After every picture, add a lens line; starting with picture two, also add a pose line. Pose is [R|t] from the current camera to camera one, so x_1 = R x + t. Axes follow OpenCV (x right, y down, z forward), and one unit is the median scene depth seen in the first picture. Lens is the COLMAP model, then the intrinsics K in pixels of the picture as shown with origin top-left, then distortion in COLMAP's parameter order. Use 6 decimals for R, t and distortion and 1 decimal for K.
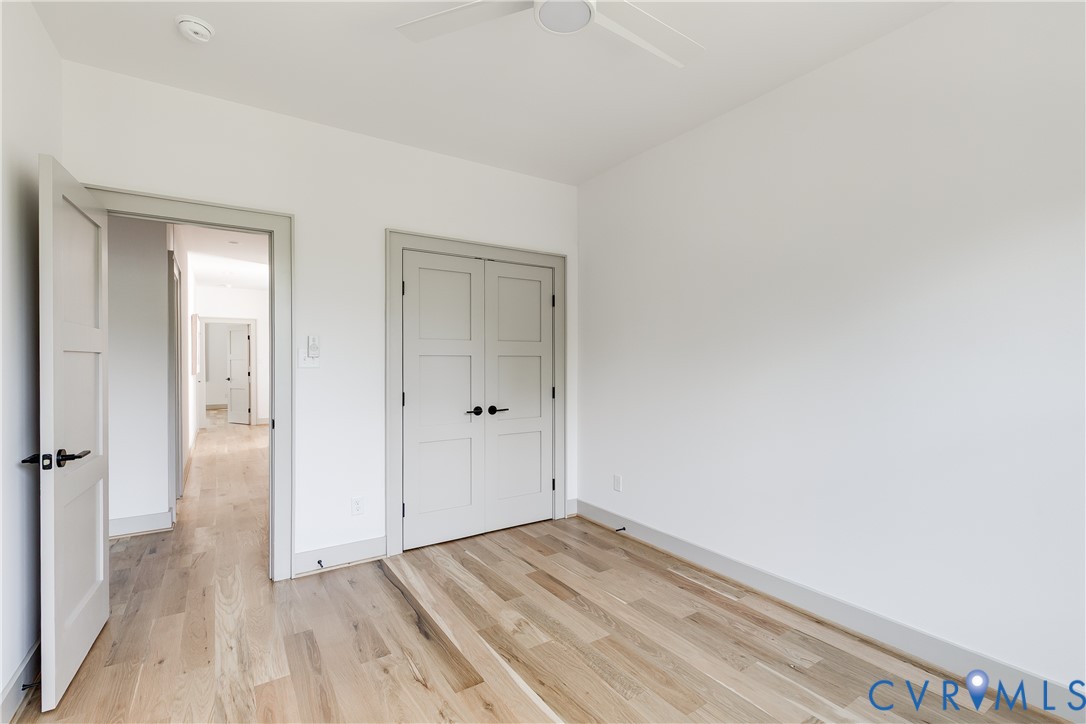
lens RADIAL K [[499.3, 0, 539.2], [0, 499.3, 359.4], [0, 0, 1]] dist [0.005666, -0.002316]
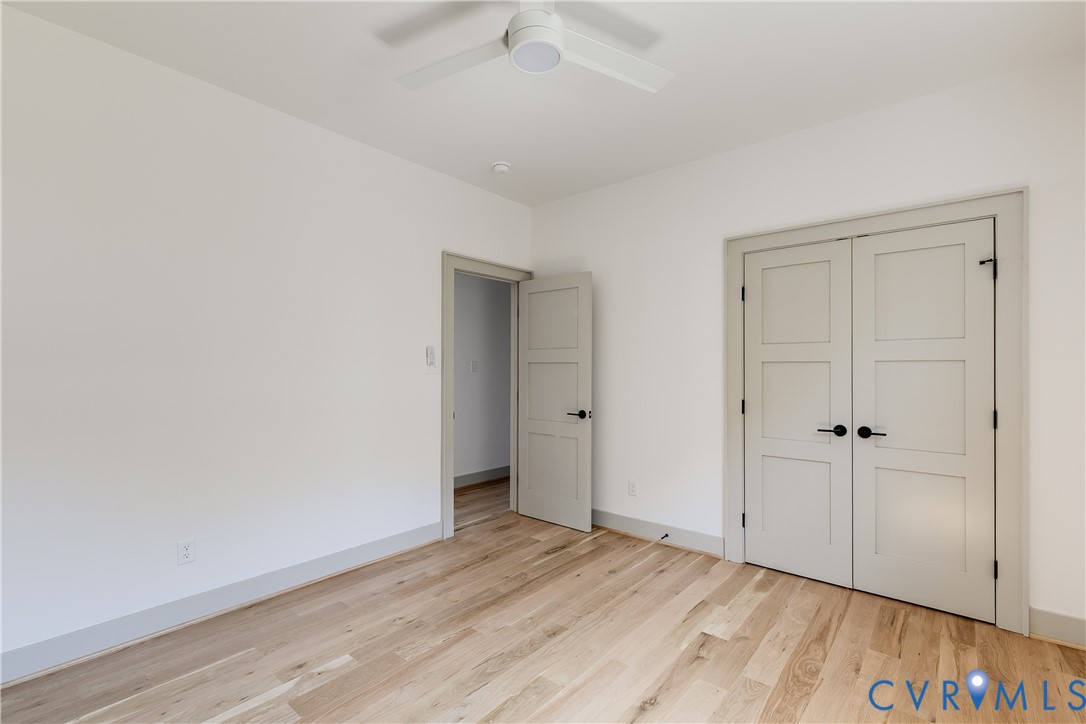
lens RADIAL K [[499.3, 0, 548.5], [0, 499.3, 365.5], [0, 0, 1]] dist [0.005666, -0.002316]
pose [[0.254512, -0.008735, -0.967030, 0.522147], [0.004055, 0.999960, -0.007965, 0.003929], [0.967061, -0.001894, 0.254537, 0.340336]]
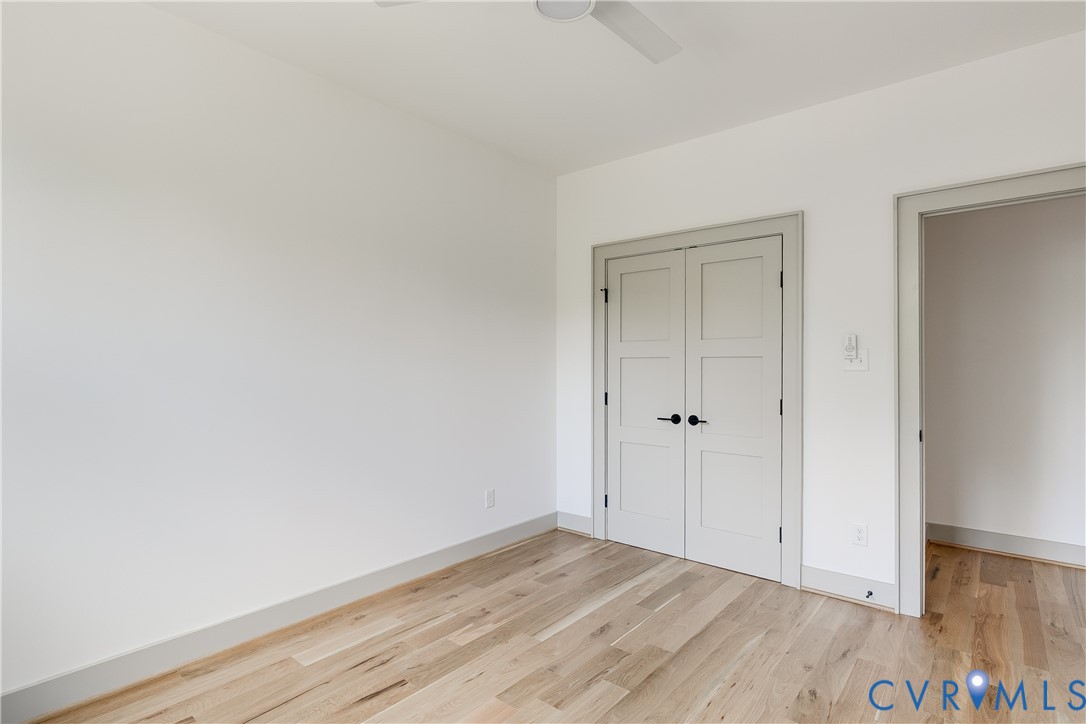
lens RADIAL K [[540.3, 0, 543.4], [0, 540.3, 362.3], [0, 0, 1]] dist [-0.030489, -0.000988]
pose [[0.269995, -0.005391, -0.962847, 0.735486], [0.007566, 0.999965, -0.003478, 0.002775], [0.962832, -0.006346, 0.270027, 0.498714]]
